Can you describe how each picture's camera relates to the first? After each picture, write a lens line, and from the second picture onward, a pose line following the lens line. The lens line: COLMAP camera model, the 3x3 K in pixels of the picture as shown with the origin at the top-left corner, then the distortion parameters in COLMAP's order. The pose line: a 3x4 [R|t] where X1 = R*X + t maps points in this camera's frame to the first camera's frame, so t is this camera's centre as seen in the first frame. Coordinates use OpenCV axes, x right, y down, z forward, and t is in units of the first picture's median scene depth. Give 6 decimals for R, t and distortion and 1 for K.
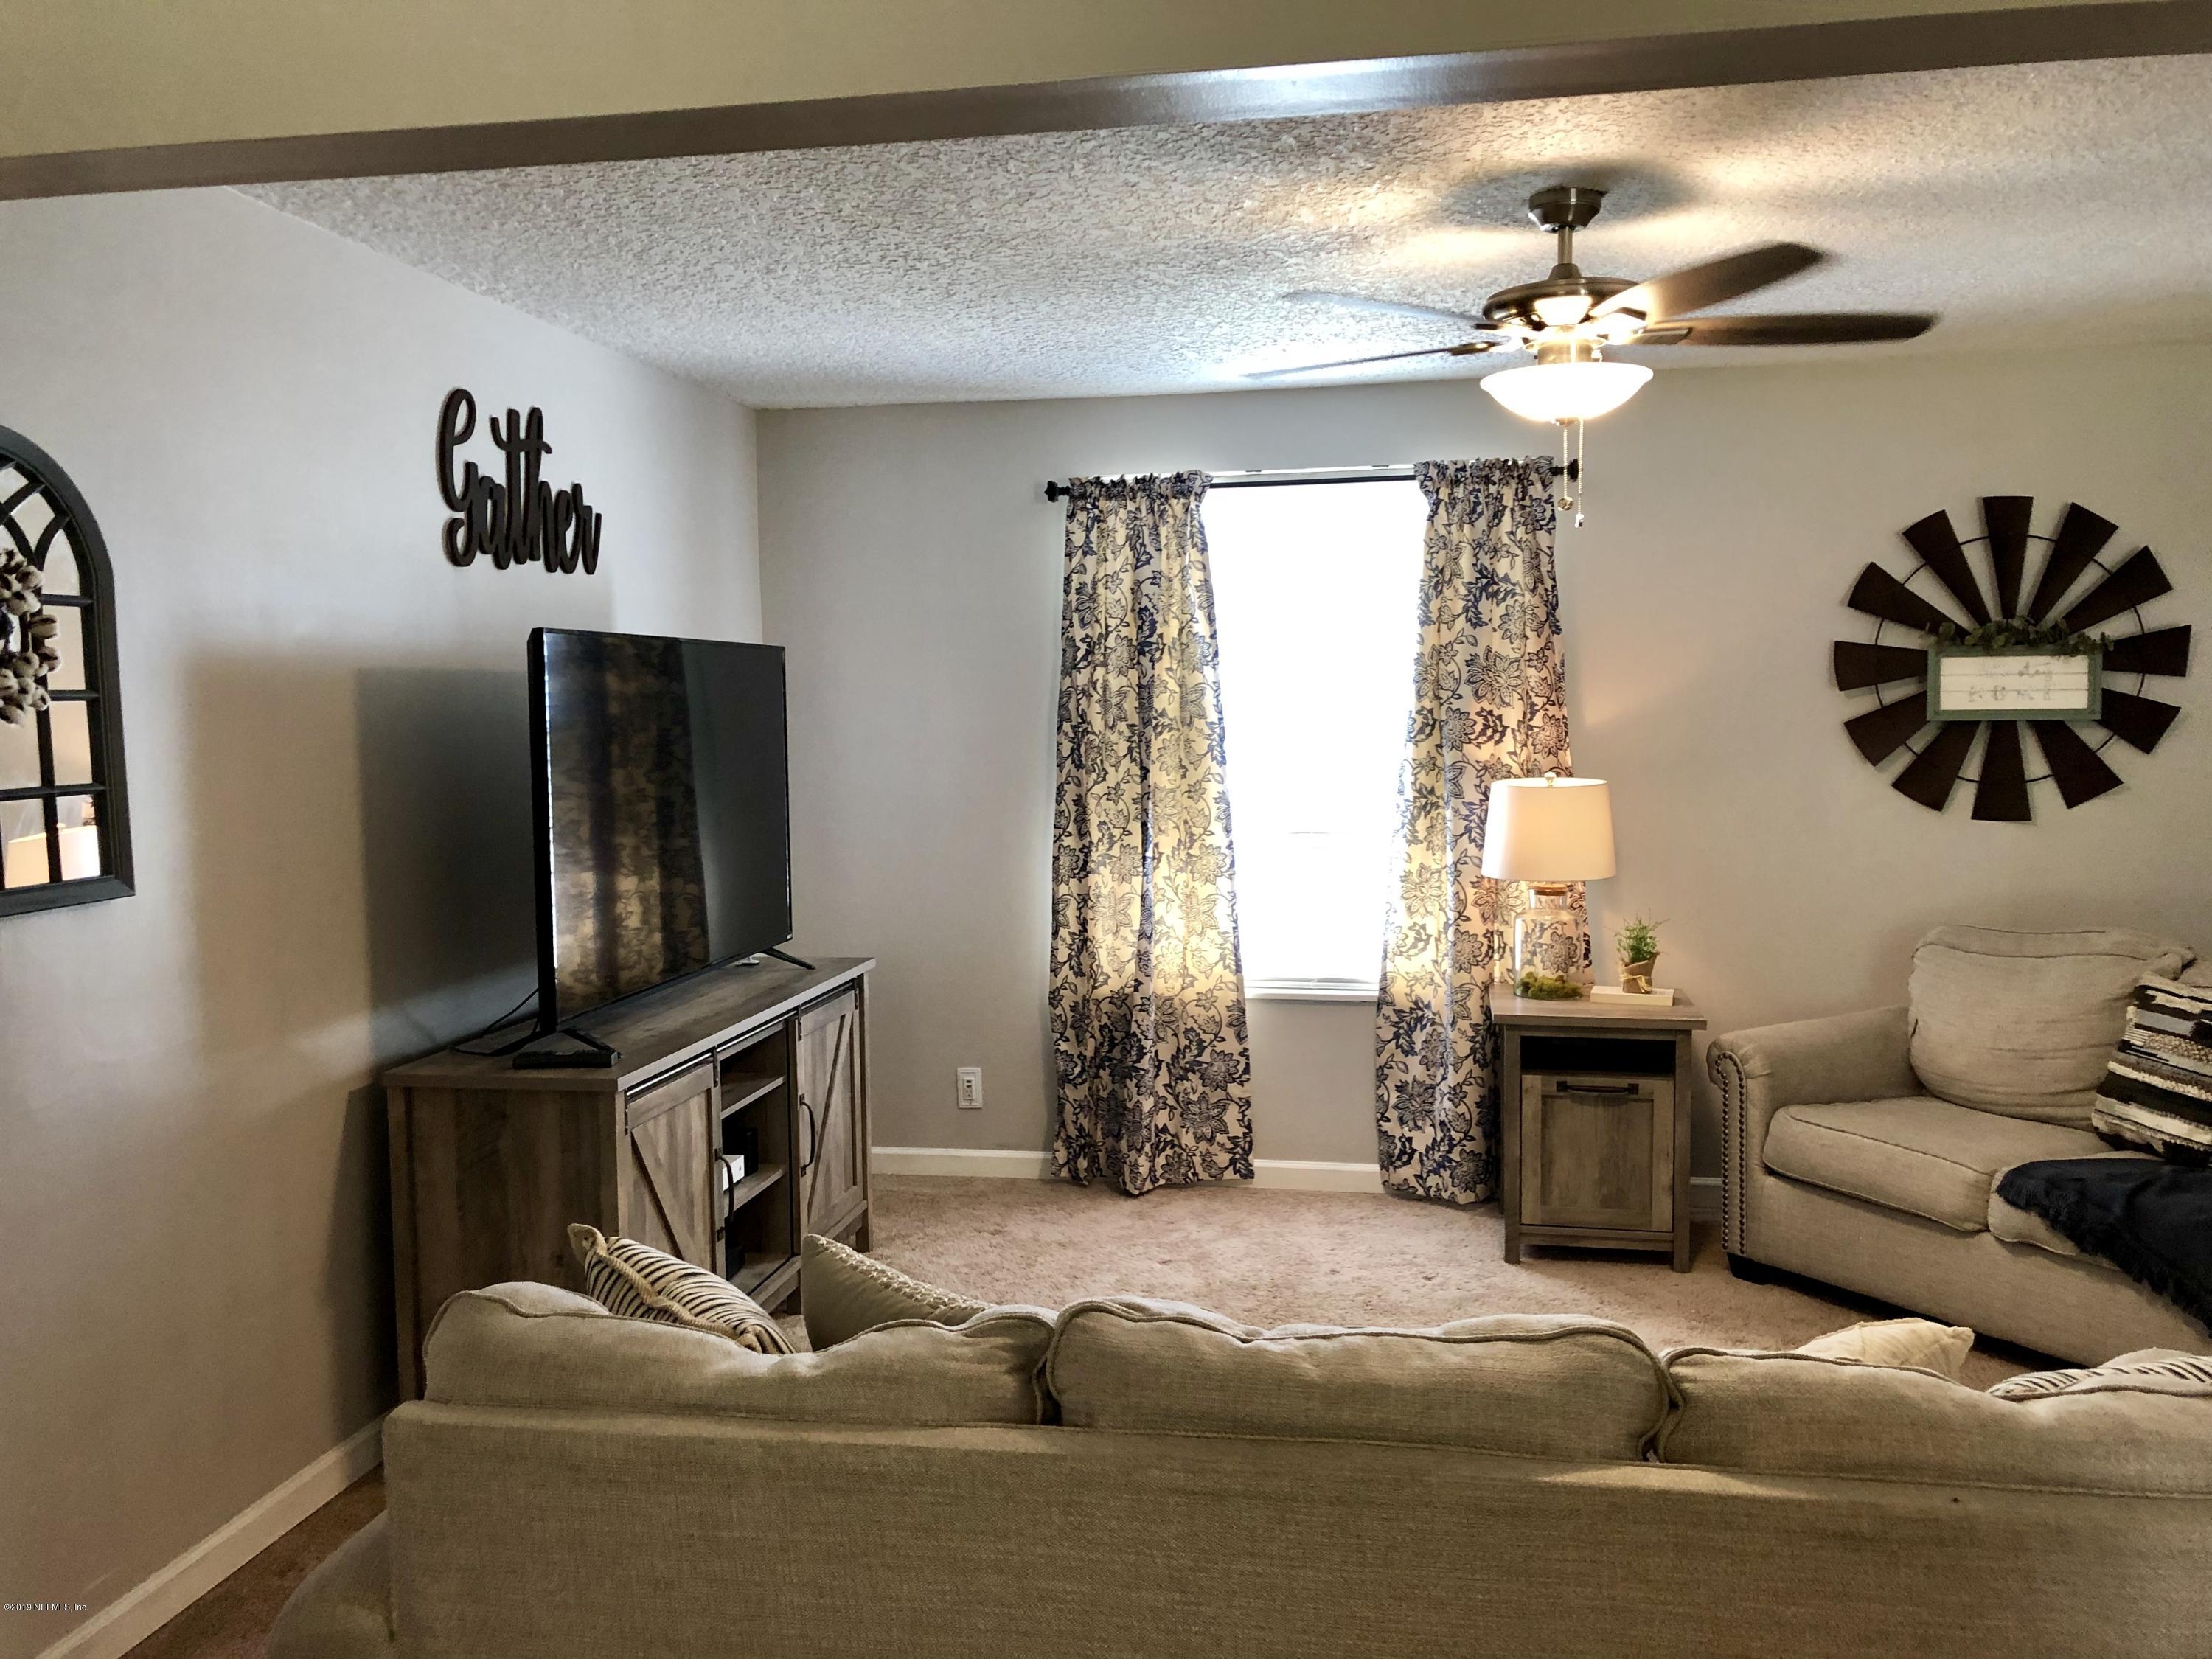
lens RADIAL K [[1815.9, 0, 1065.0], [0, 1815.9, 810.7], [0, 0, 1]] dist [0.058907, -0.074096]
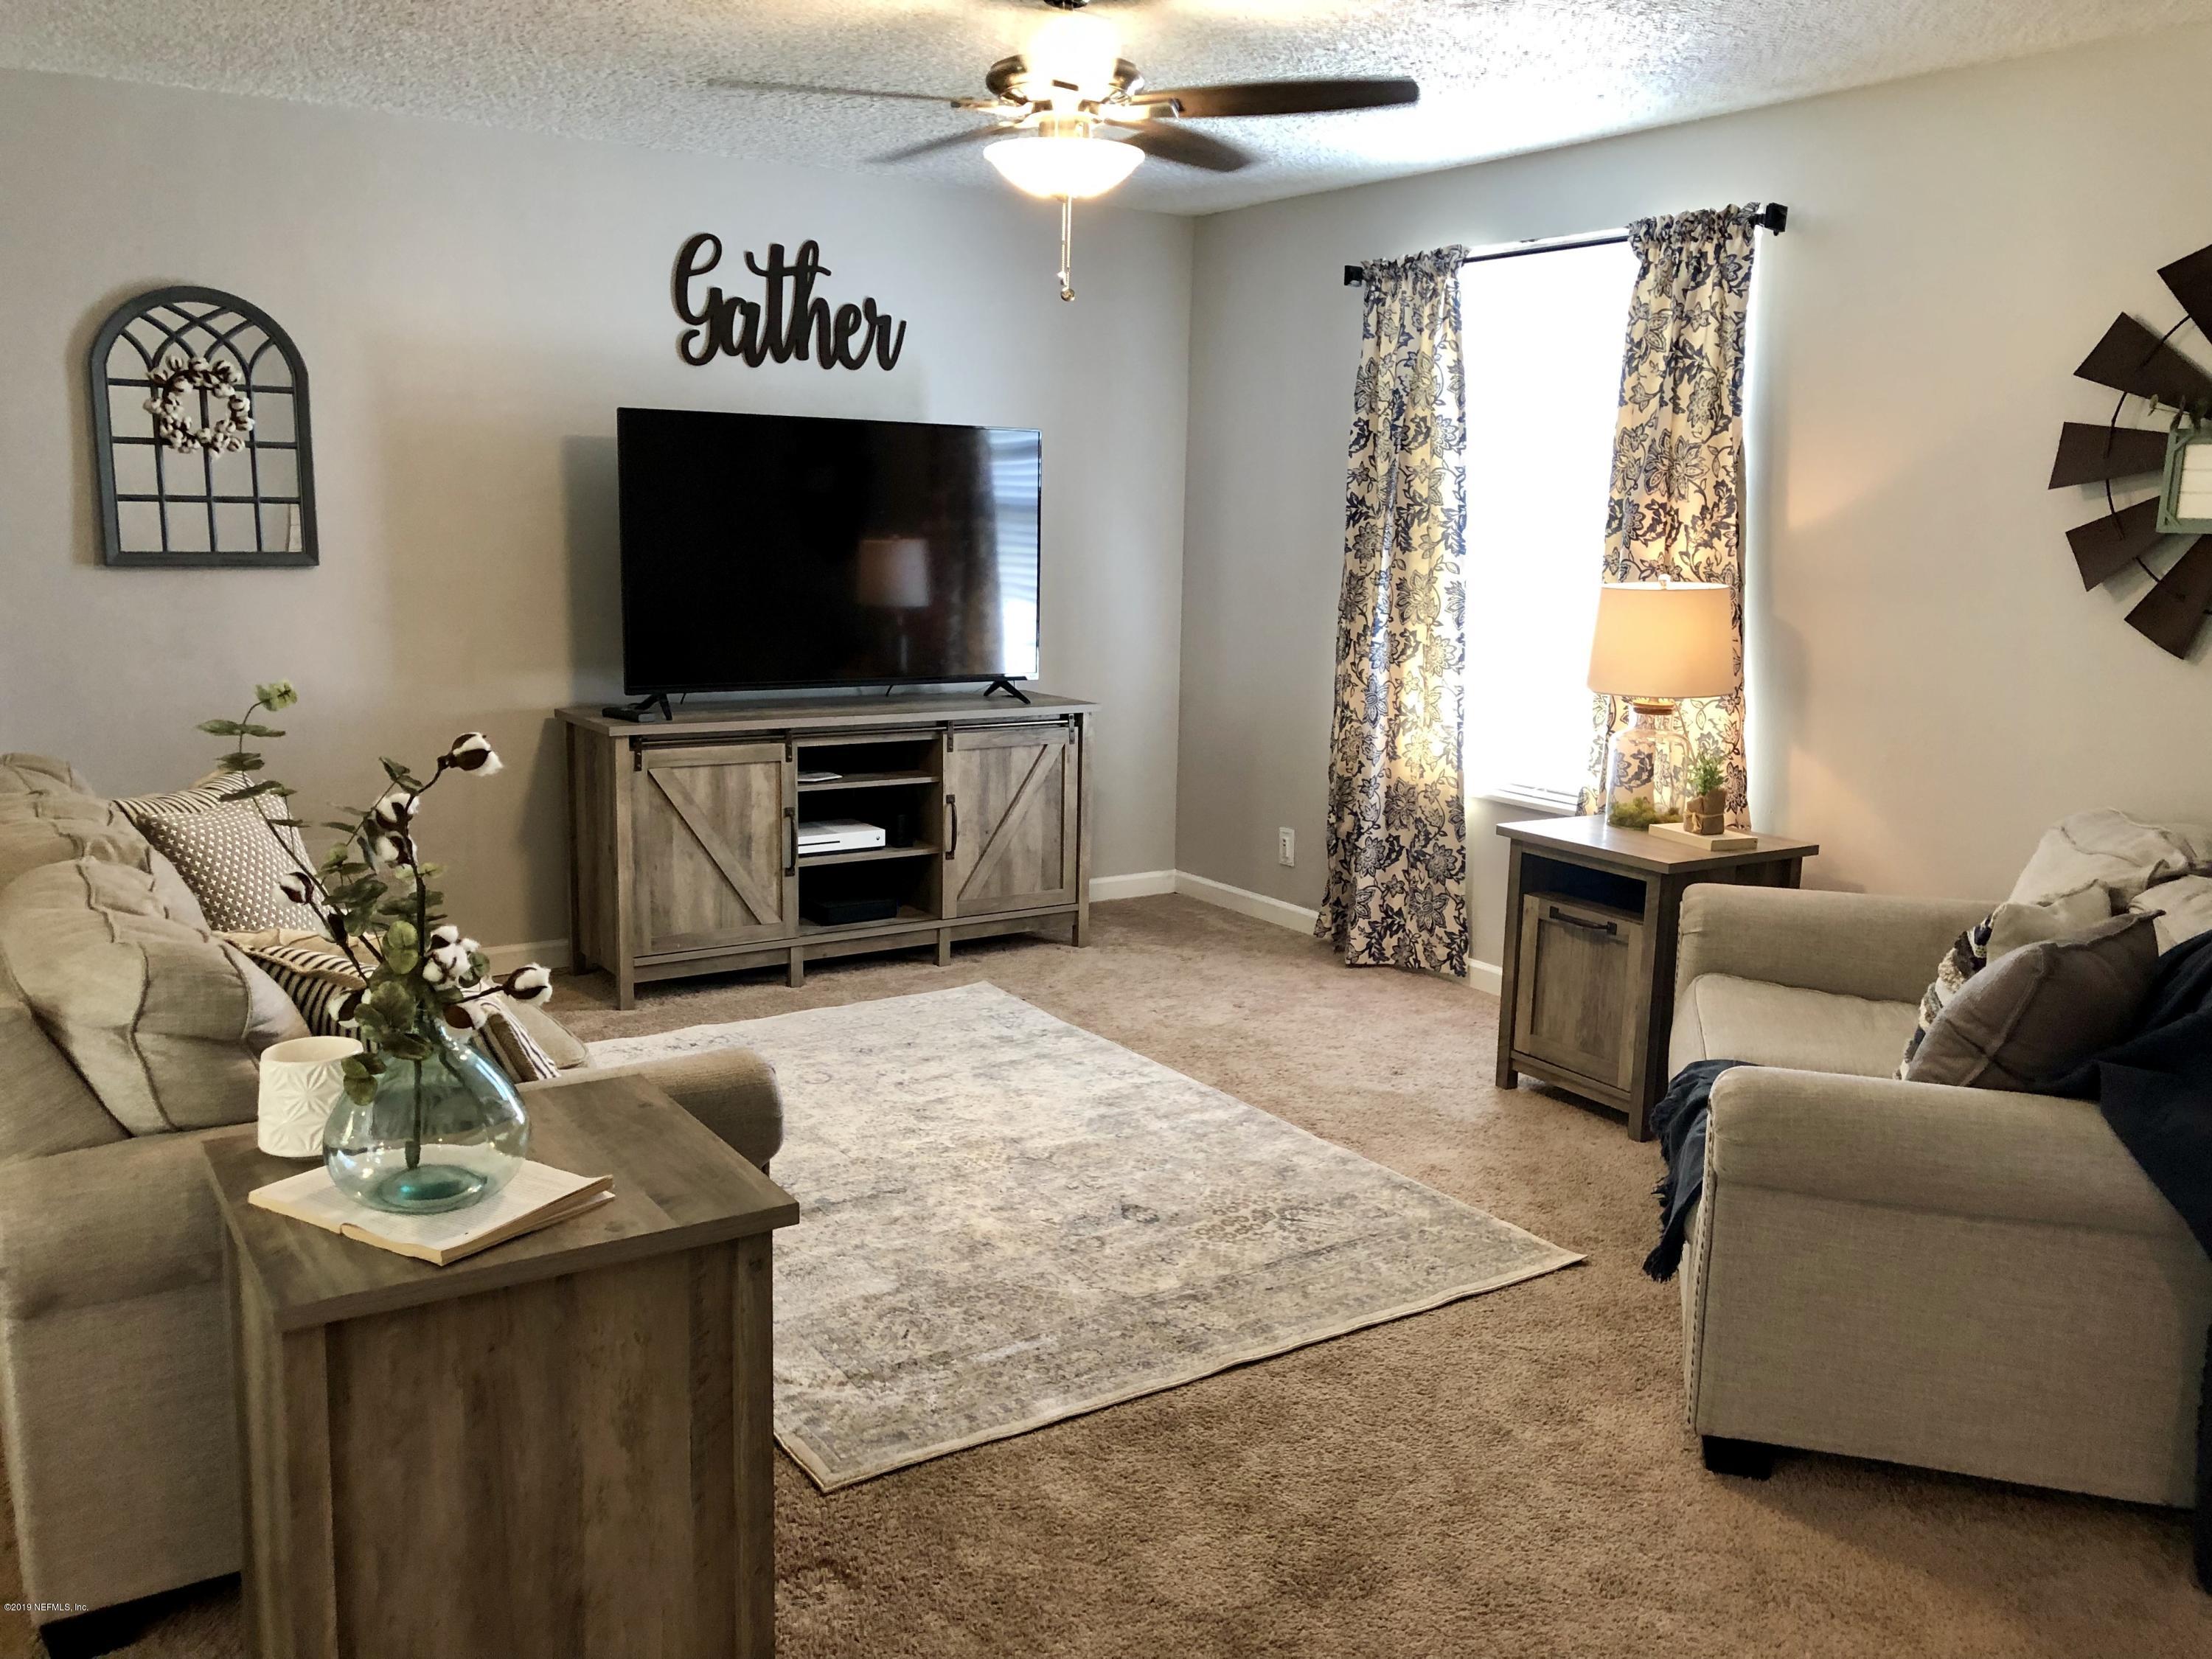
lens RADIAL K [[1815.9, 0, 1095.1], [0, 1815.9, 808.0], [0, 0, 1]] dist [0.058907, -0.074096]
pose [[0.696489, 0.146317, -0.702492, 0.713772], [-0.074568, 0.988448, 0.131947, -0.005540], [0.713683, -0.039516, 0.699353, 0.183654]]
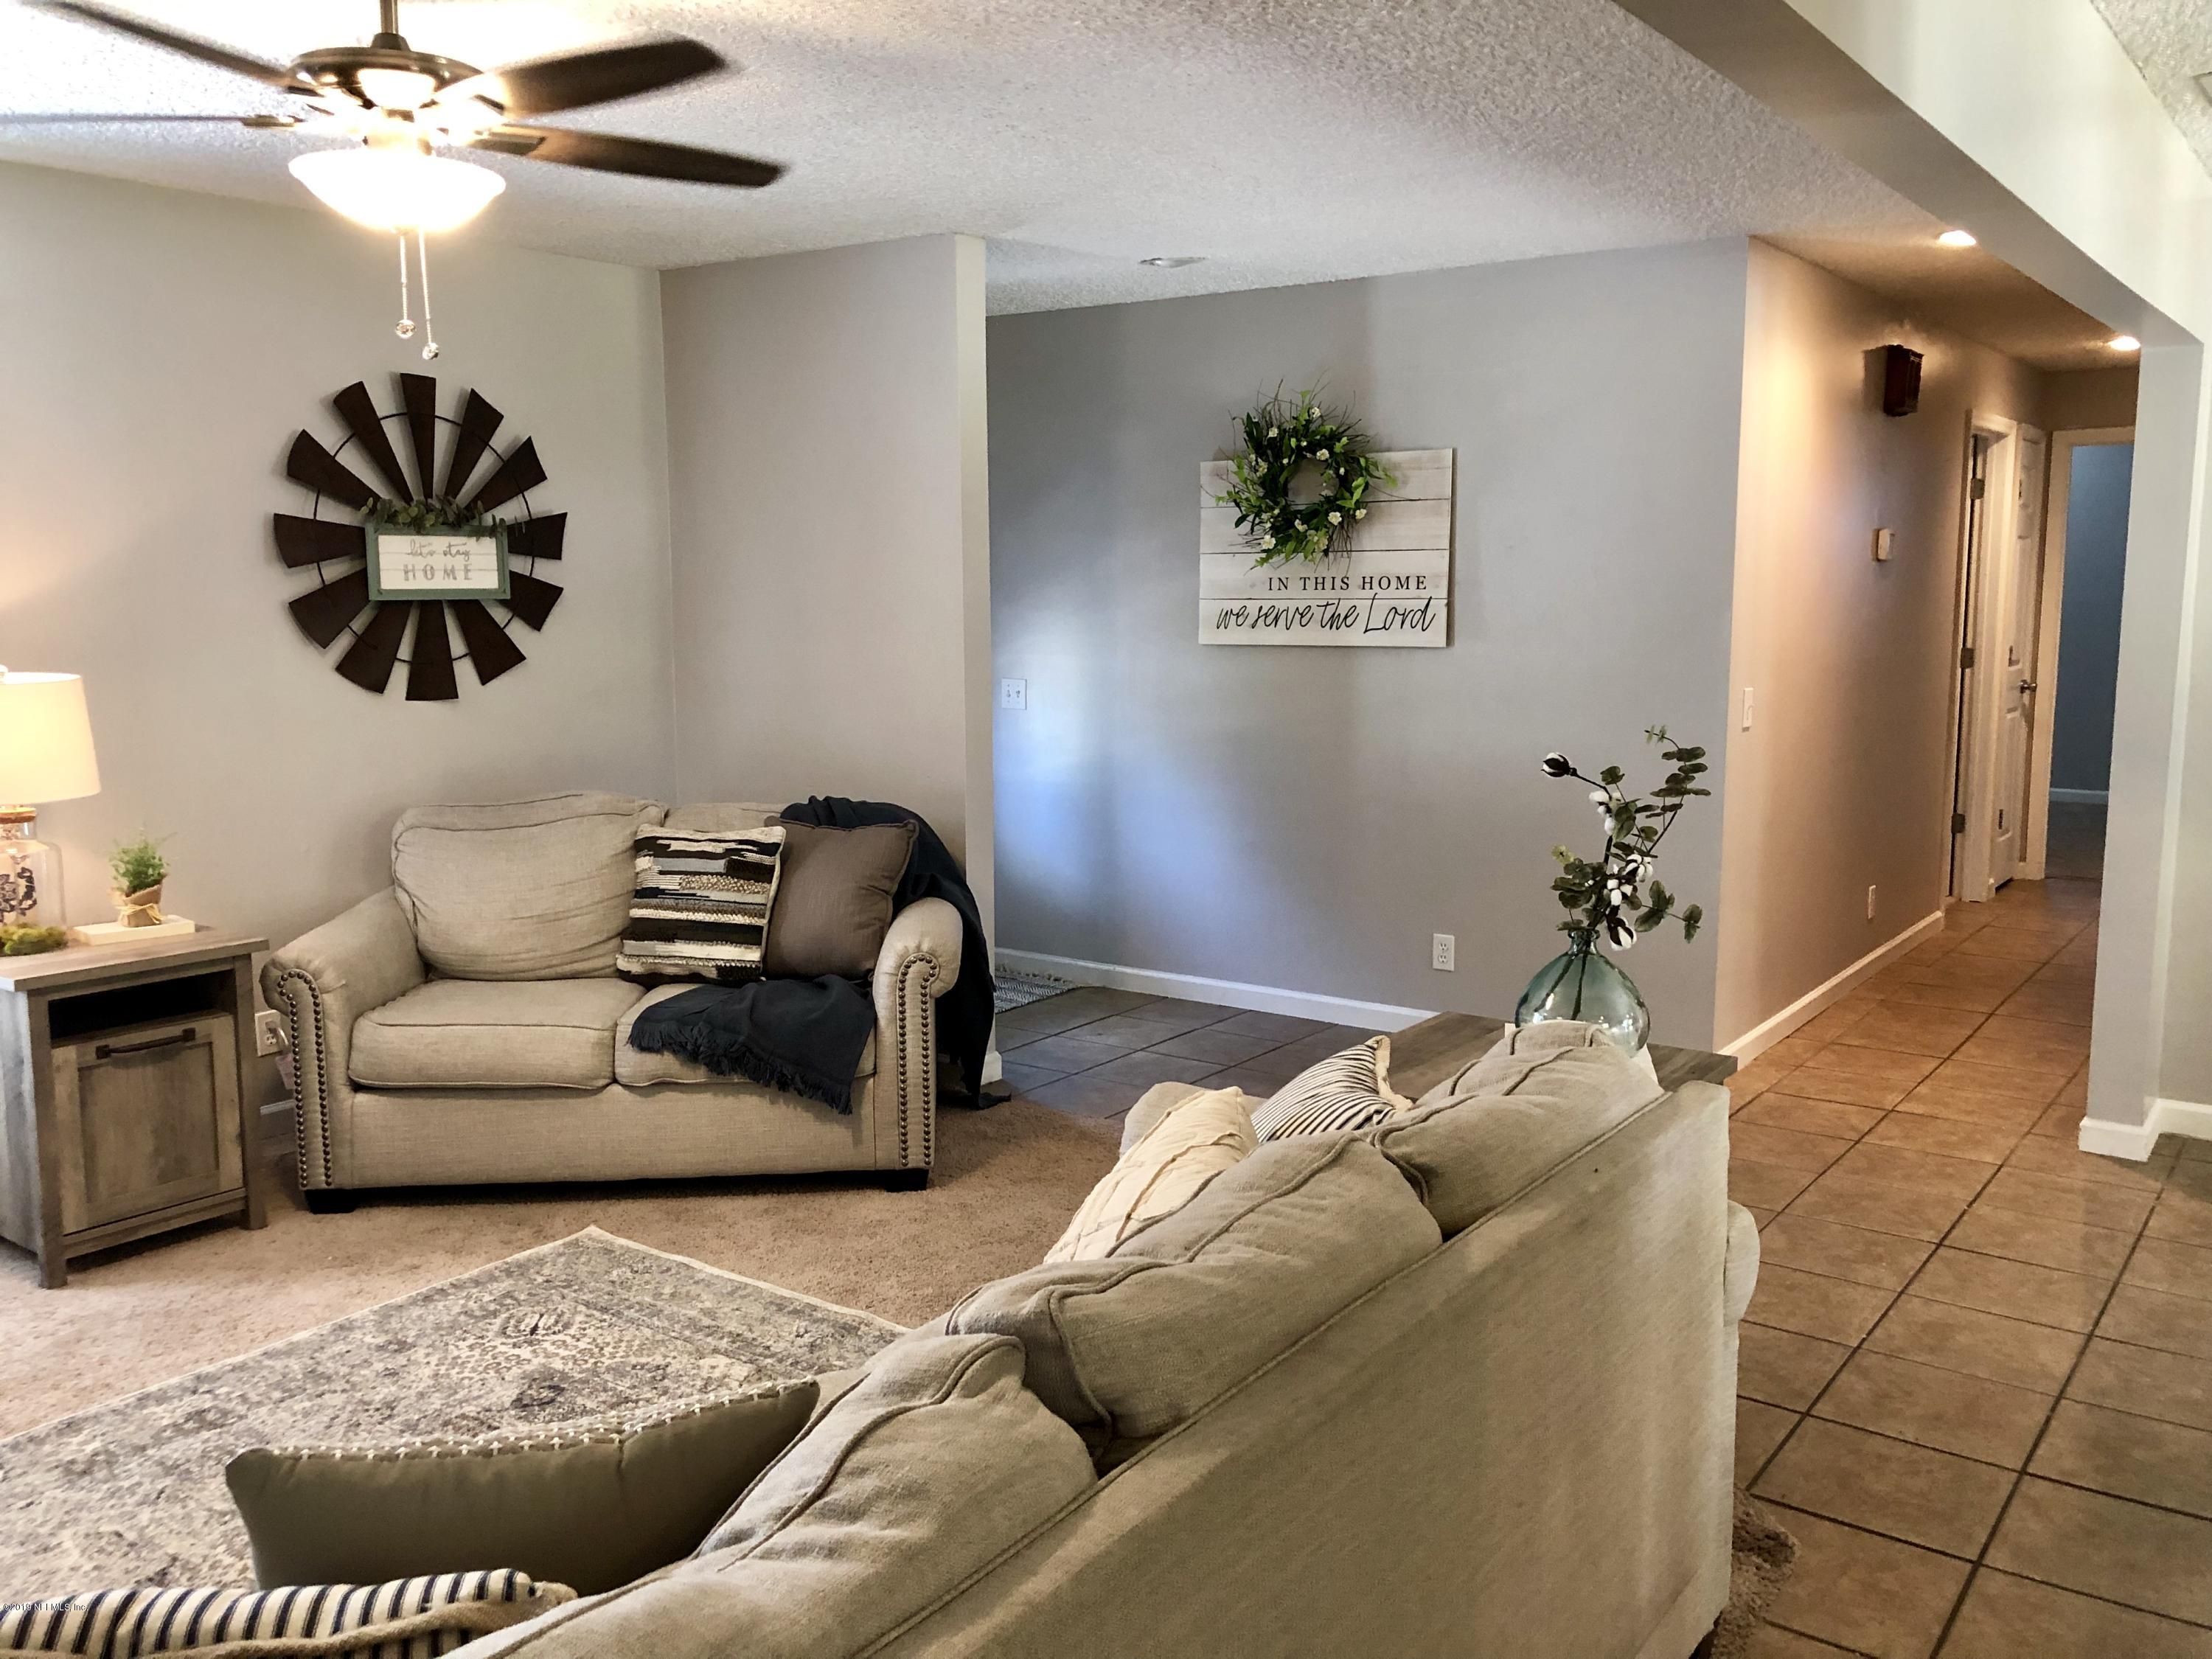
lens RADIAL K [[1815.9, 0, 1114.9], [0, 1815.9, 798.3], [0, 0, 1]] dist [0.058907, -0.074096]
pose [[0.424483, -0.096015, 0.900331, -0.244941], [0.055202, 0.995256, 0.080112, -0.000798], [-0.903752, 0.015694, 0.427769, 0.236164]]
